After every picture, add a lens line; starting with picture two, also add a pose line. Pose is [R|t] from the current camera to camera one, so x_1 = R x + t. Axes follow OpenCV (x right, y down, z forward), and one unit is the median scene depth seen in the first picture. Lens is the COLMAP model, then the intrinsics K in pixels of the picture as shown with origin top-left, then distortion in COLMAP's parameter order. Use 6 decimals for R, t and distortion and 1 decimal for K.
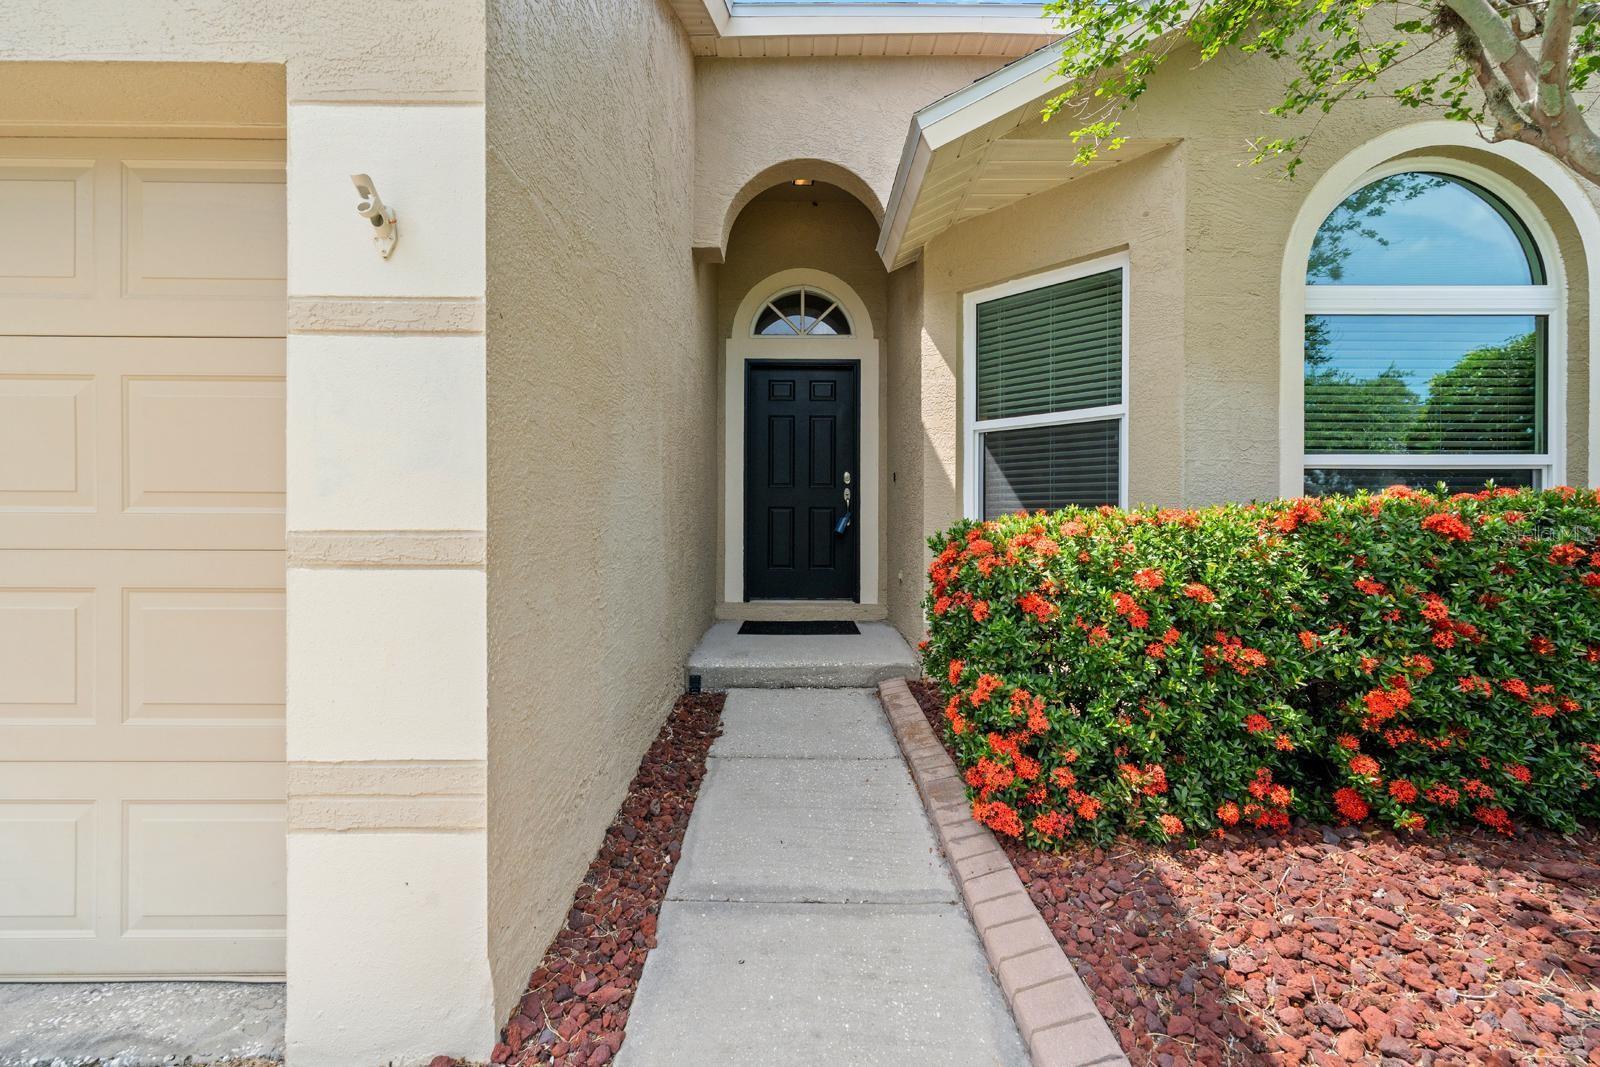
lens RADIAL K [[656.4, 0, 803.1], [0, 656.4, 514.2], [0, 0, 1]] dist [0.002514, 0.000070]
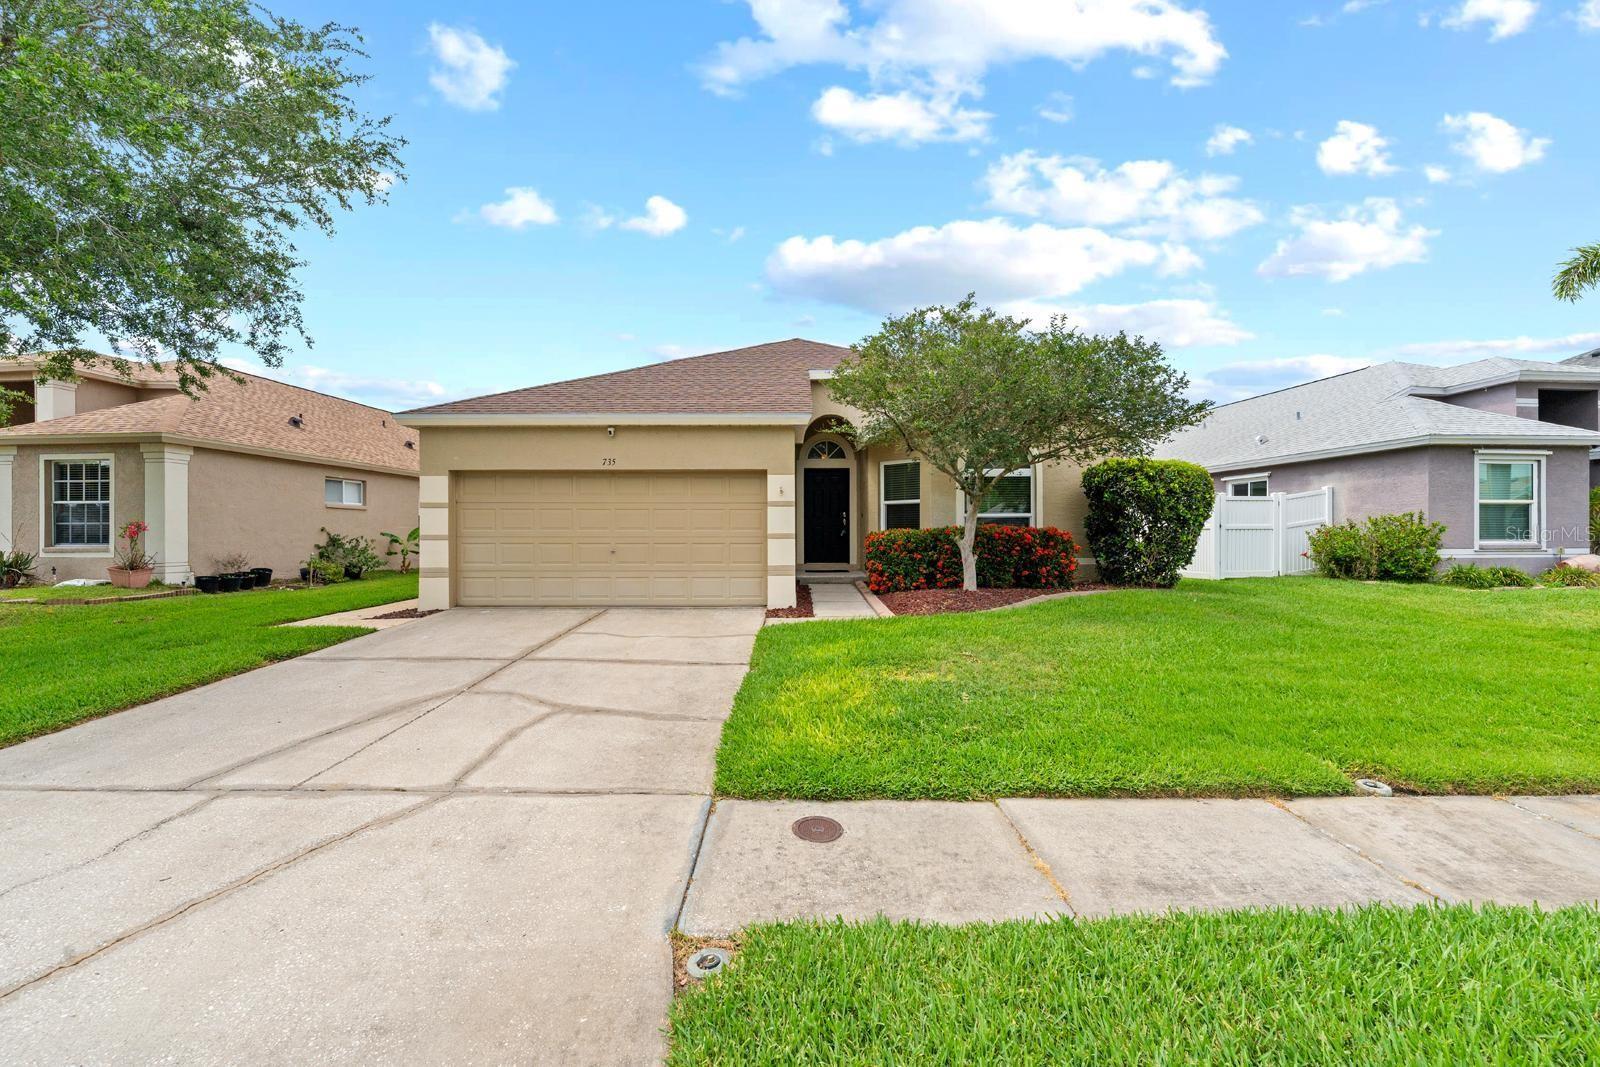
lens RADIAL K [[645.3, 0, 791.4], [0, 645.3, 544.1], [0, 0, 1]] dist [-0.000211, 0.000030]
pose [[0.999986, -0.000652, -0.005189, -0.200285], [0.000787, 0.999661, 0.026015, -0.014615], [0.005170, -0.026018, 0.999648, -2.448150]]
